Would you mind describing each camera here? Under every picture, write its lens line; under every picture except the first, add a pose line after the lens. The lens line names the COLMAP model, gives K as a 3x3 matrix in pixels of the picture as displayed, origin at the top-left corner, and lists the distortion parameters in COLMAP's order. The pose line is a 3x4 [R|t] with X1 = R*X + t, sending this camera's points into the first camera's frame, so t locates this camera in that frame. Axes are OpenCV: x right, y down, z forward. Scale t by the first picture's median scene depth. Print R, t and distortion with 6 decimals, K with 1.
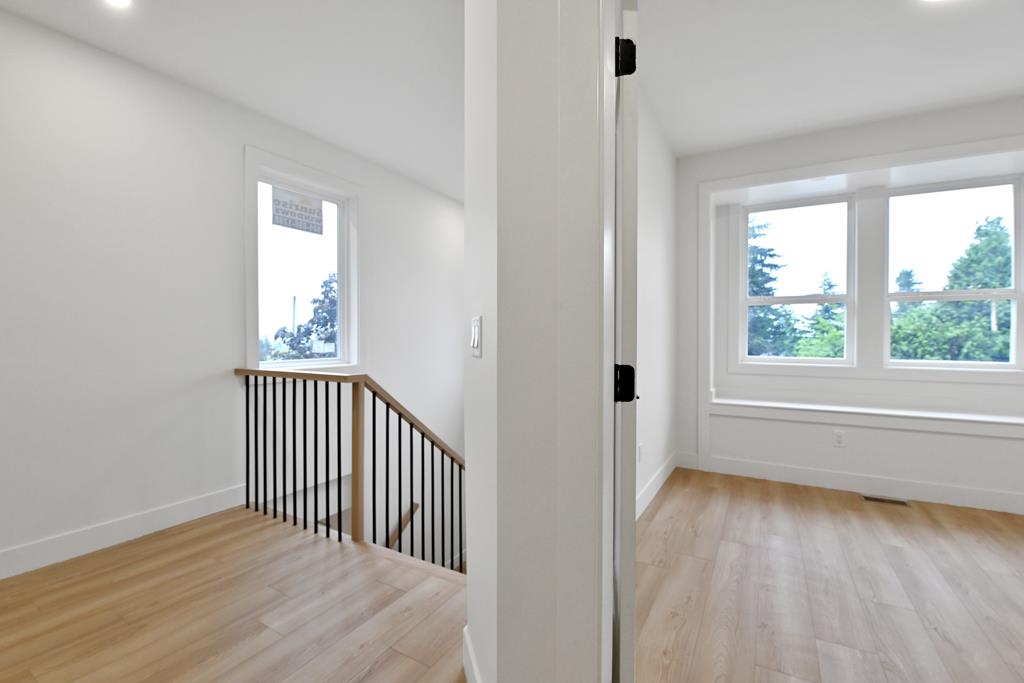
lens RADIAL K [[439.9, 0, 511.9], [0, 439.9, 344.8], [0, 0, 1]] dist [-0.002769, -0.009273]
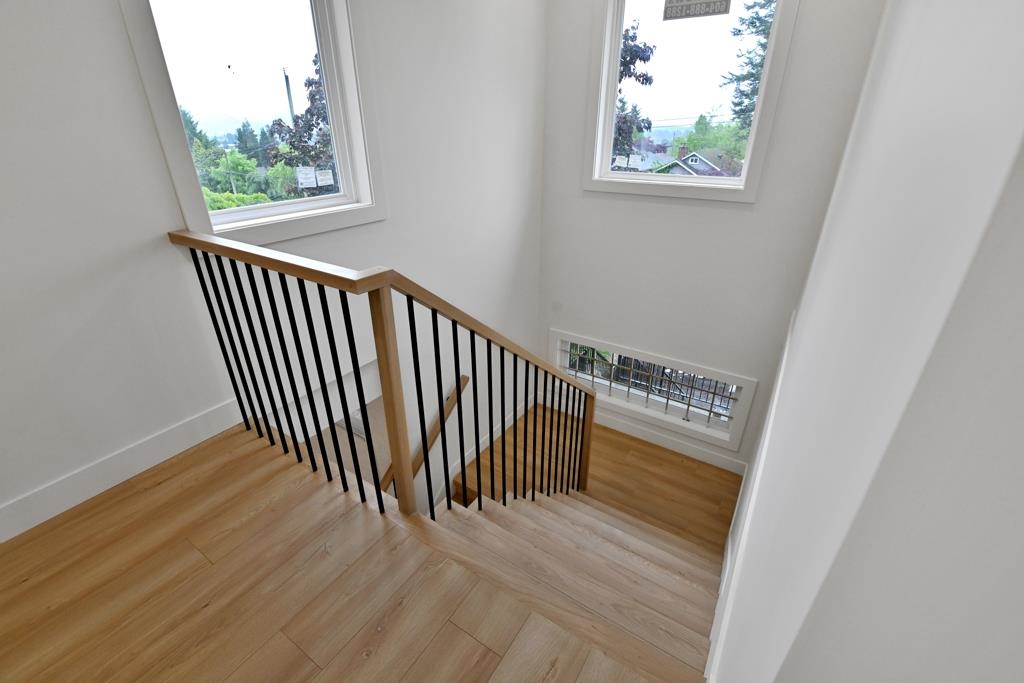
lens RADIAL K [[439.9, 0, 511.9], [0, 439.9, 344.8], [0, 0, 1]] dist [-0.002769, -0.009273]
pose [[0.998704, 0.023795, -0.044985, -0.151716], [-0.002093, 0.902412, 0.430869, -0.068624], [0.050848, -0.430216, 0.901293, 0.461152]]
